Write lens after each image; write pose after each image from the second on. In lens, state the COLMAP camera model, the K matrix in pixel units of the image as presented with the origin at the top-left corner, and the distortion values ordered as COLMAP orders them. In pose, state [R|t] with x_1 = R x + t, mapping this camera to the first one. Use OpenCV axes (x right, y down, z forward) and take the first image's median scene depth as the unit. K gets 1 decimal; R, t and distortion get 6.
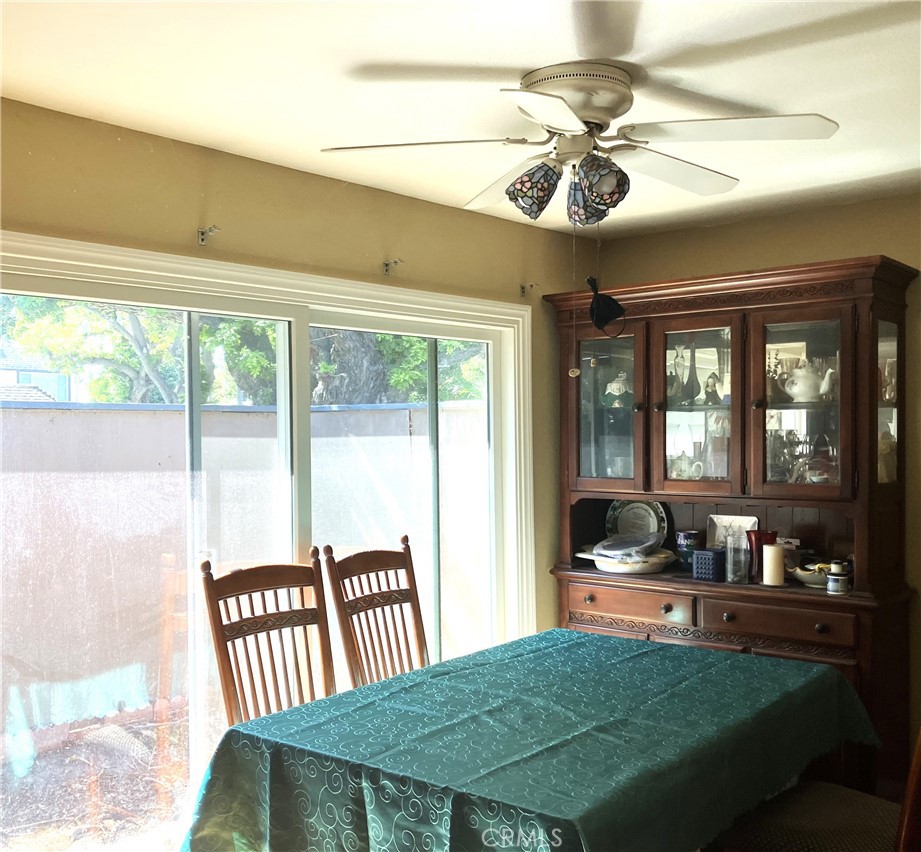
lens RADIAL K [[1045.5, 0, 459.7], [0, 1045.5, 462.3], [0, 0, 1]] dist [0.107472, -0.013934]
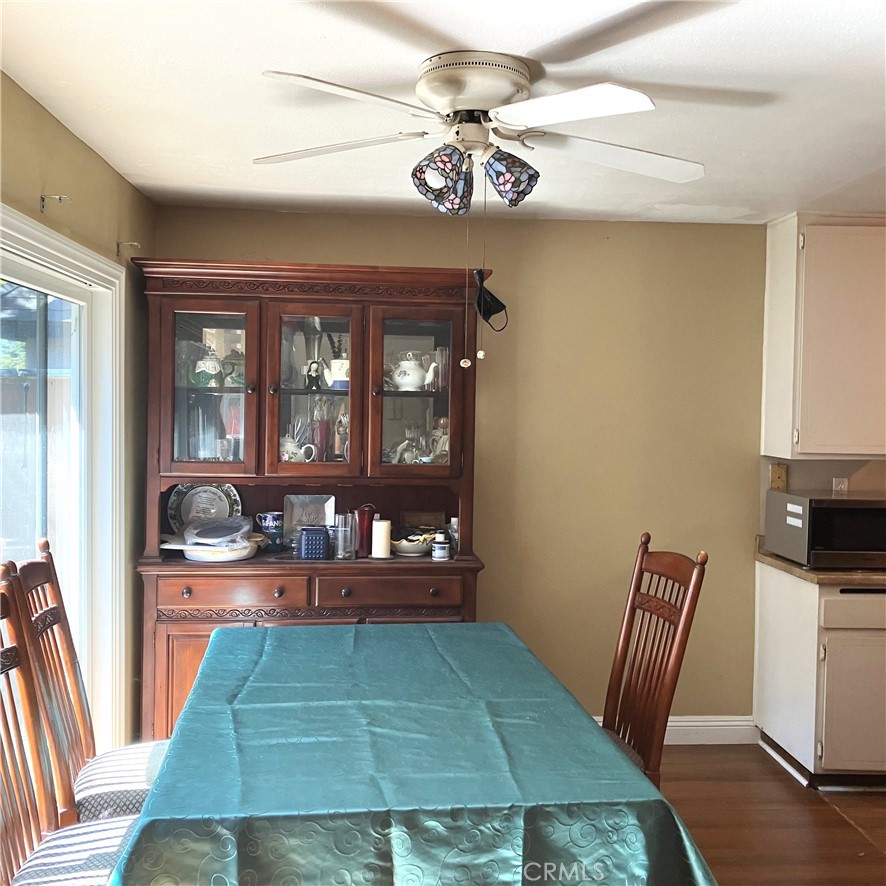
lens RADIAL K [[994.8, 0, 443.0], [0, 994.8, 443.0], [0, 0, 1]] dist [0.097033, -0.159330]
pose [[0.681313, -0.008850, 0.731938, -0.412131], [-0.001033, 0.999914, 0.013051, -0.015342], [-0.731991, -0.009648, 0.681246, 0.257109]]
